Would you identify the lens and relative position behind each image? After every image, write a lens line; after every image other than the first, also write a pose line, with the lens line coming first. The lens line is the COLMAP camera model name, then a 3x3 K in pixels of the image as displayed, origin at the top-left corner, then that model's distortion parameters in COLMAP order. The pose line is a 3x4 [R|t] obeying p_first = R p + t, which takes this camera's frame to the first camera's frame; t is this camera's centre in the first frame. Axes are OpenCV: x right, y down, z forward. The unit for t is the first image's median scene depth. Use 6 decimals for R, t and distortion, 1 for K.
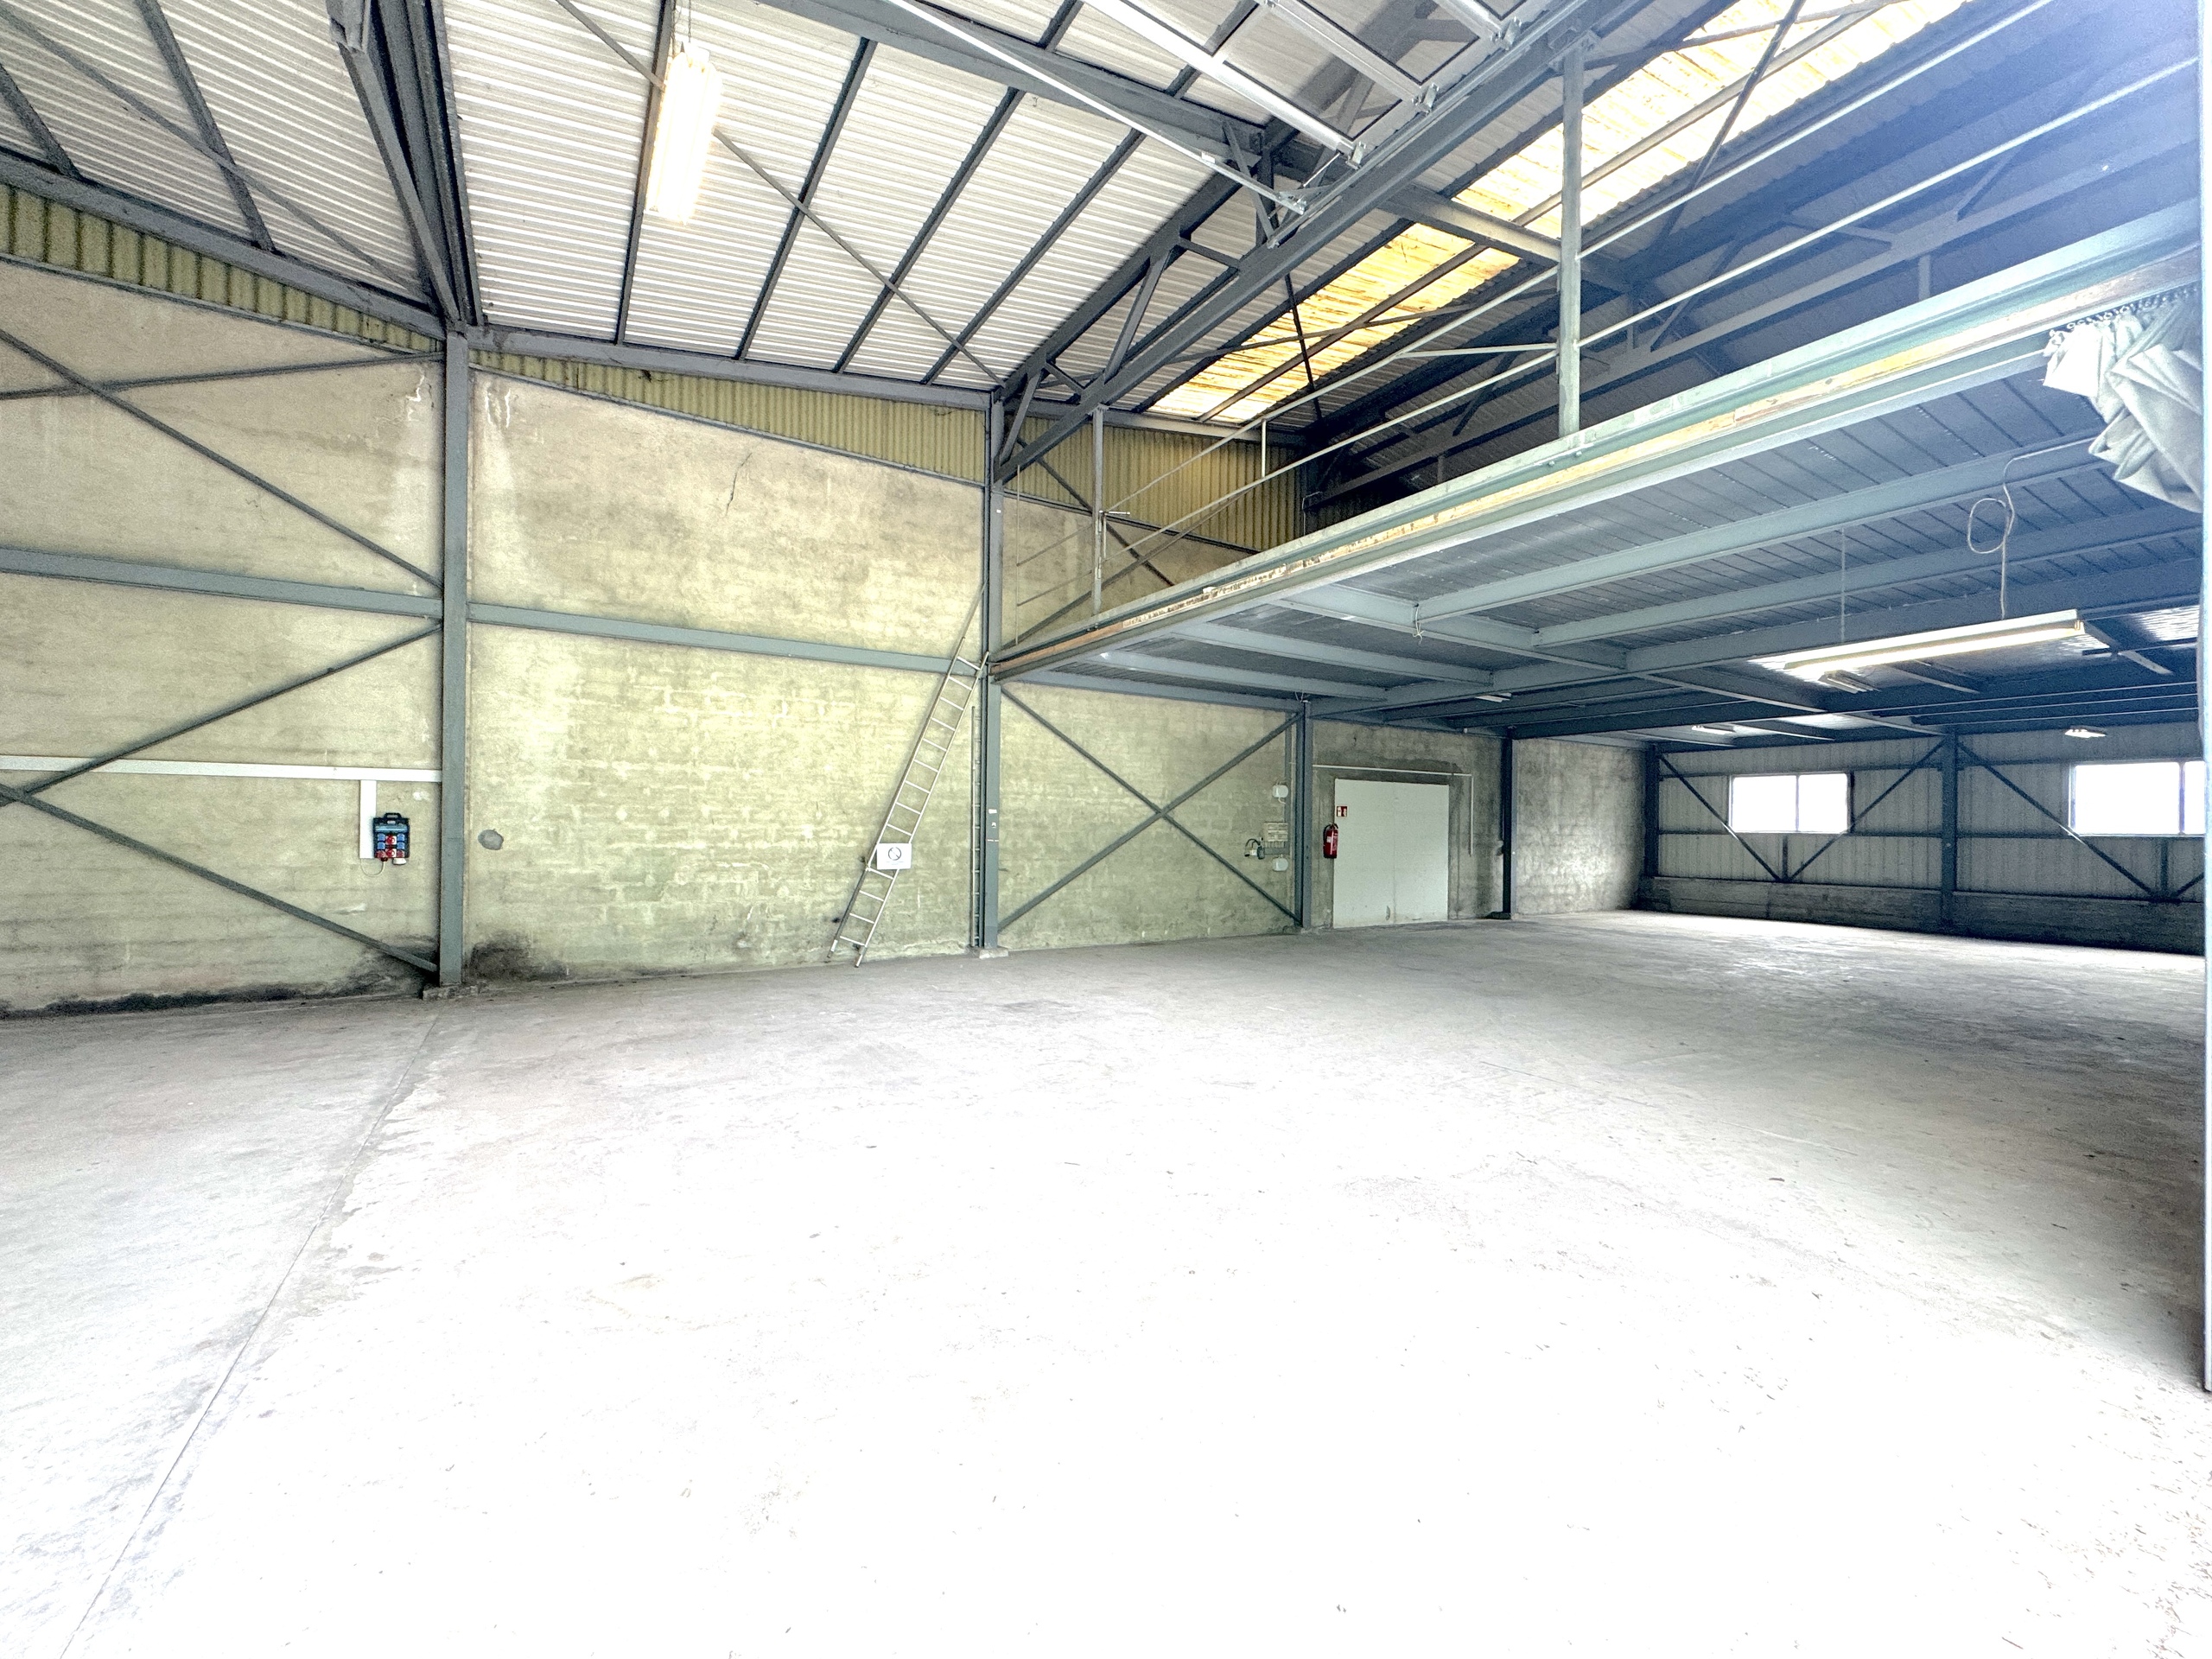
lens RADIAL K [[877.5, 0, 1090.7], [0, 877.5, 830.5], [0, 0, 1]] dist [-0.000621, -0.000246]
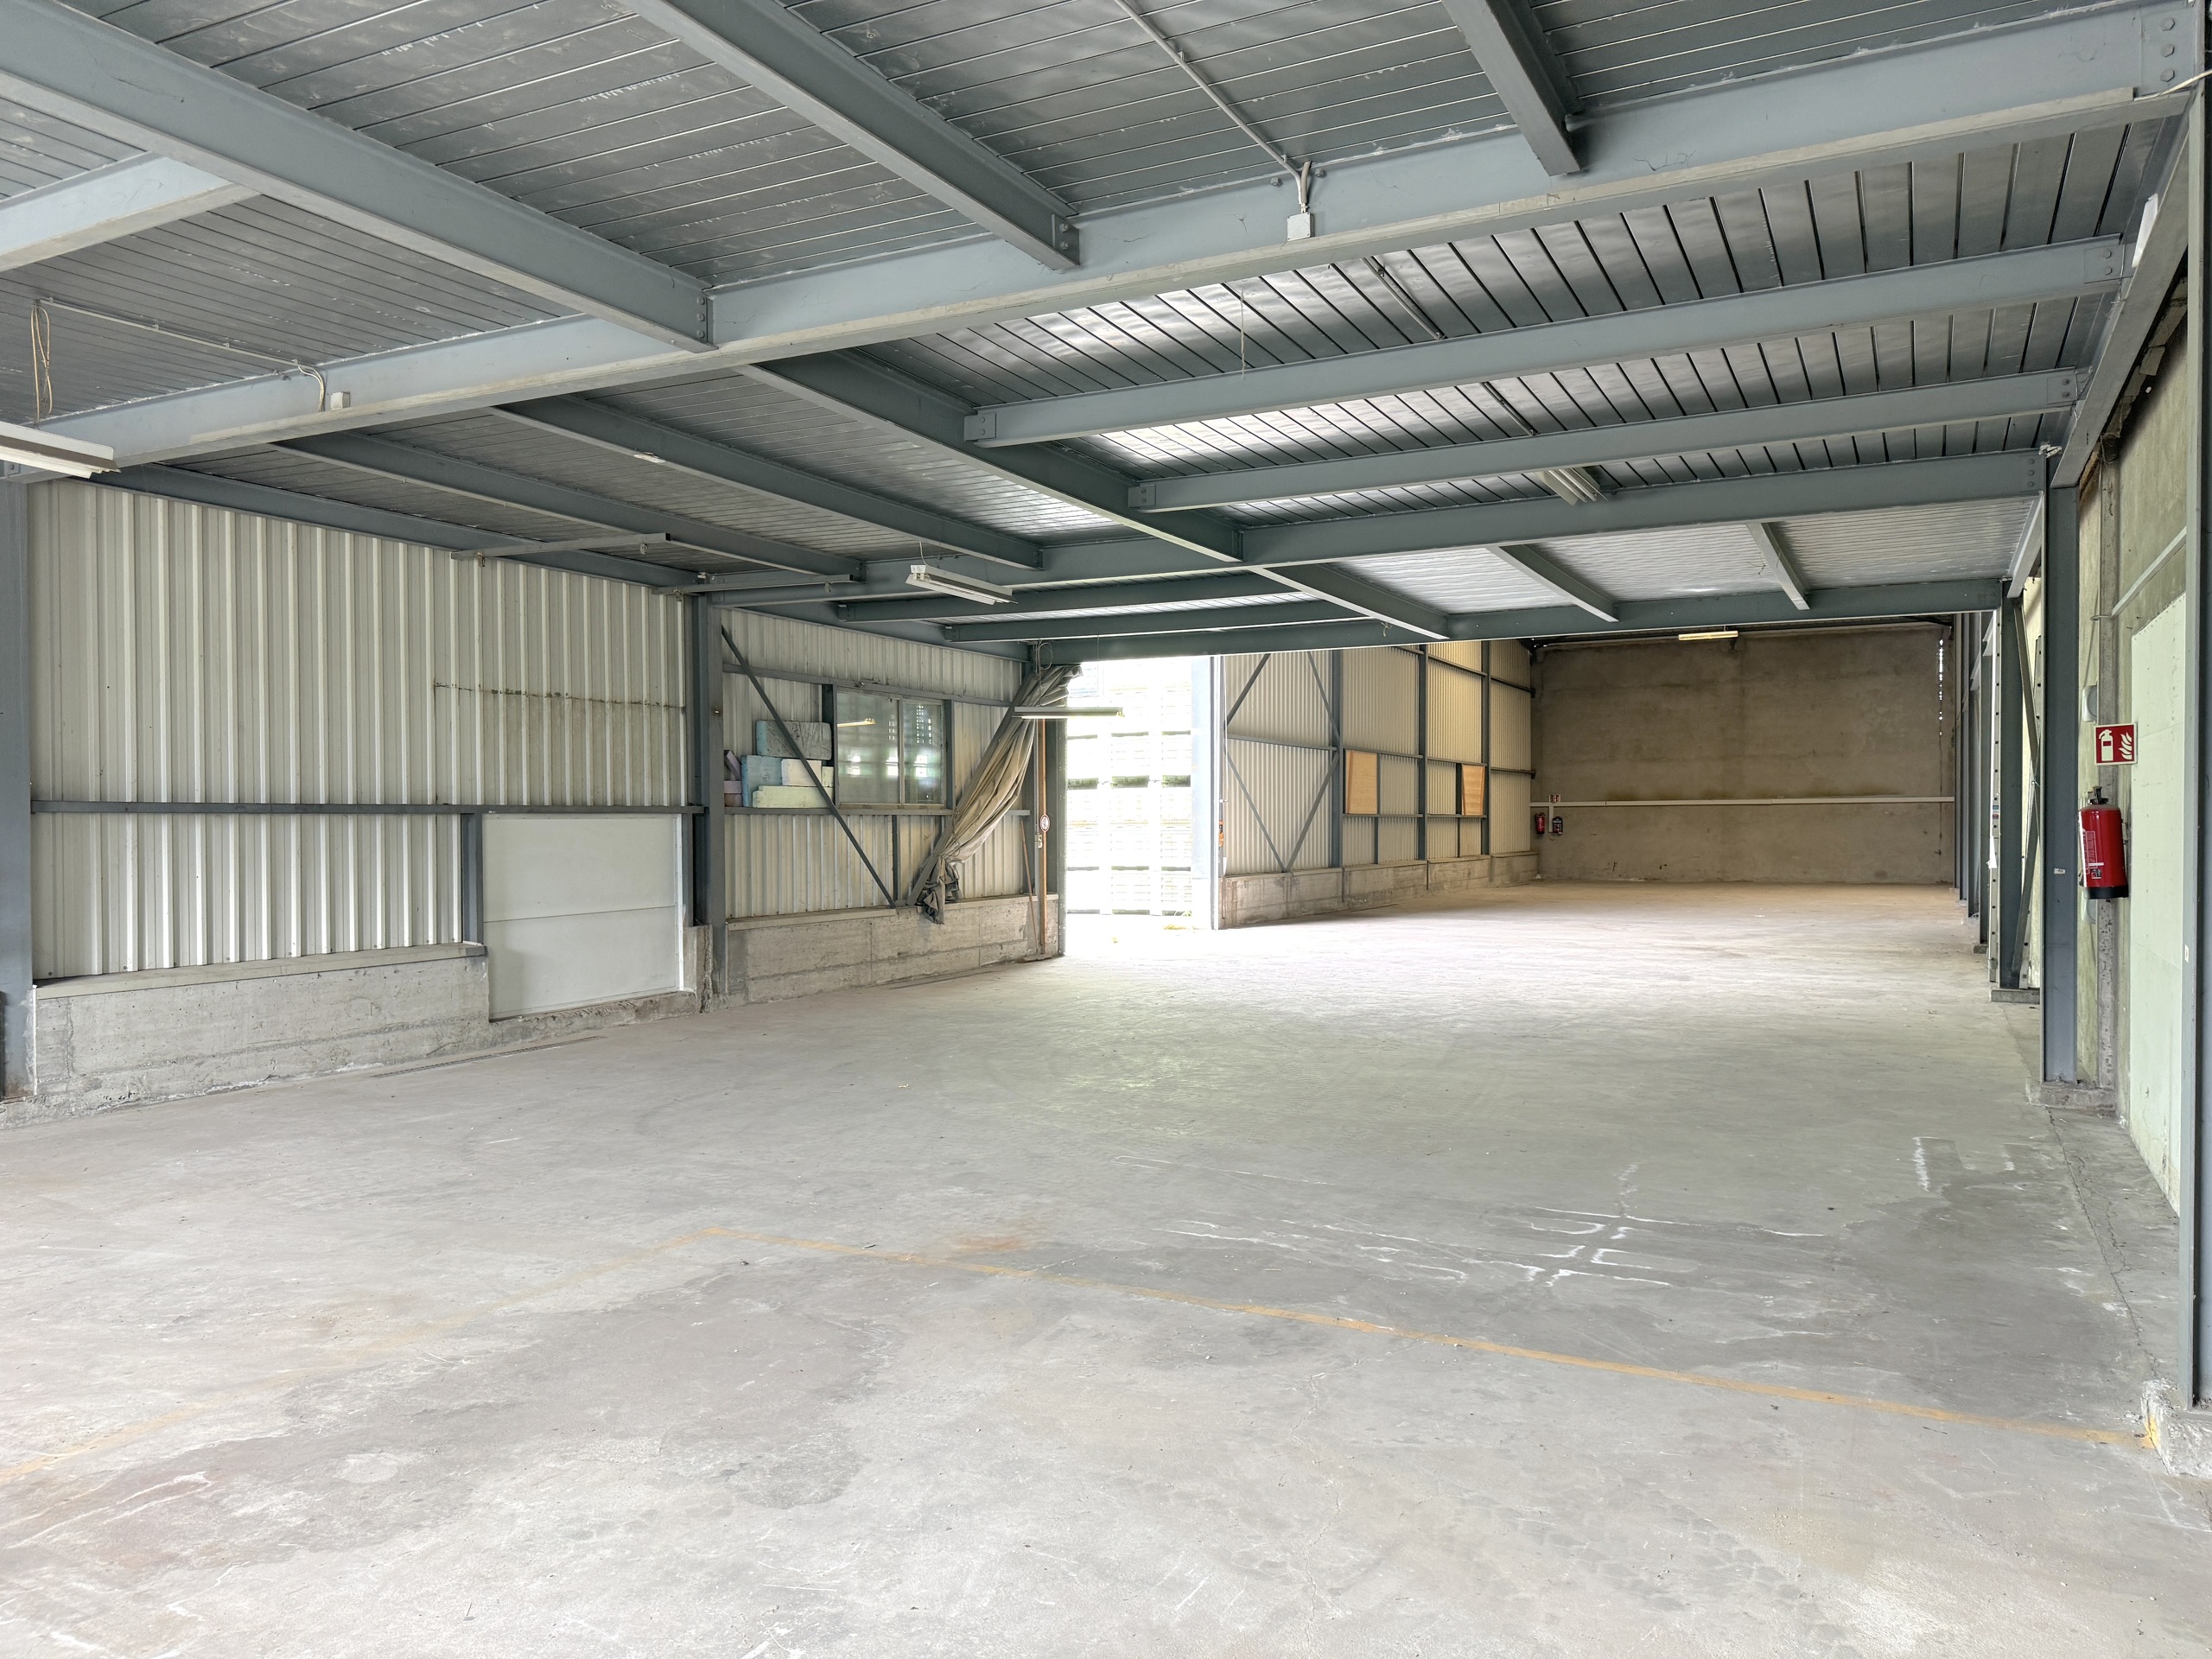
lens RADIAL K [[1548.1, 0, 1117.0], [0, 1548.1, 831.6], [0, 0, 1]] dist [0.055259, -0.060240]
pose [[-0.854425, -0.008508, -0.519506, 0.734475], [-0.010588, 0.999943, 0.001037, 0.008968], [0.519467, 0.006386, -0.854466, 1.114445]]
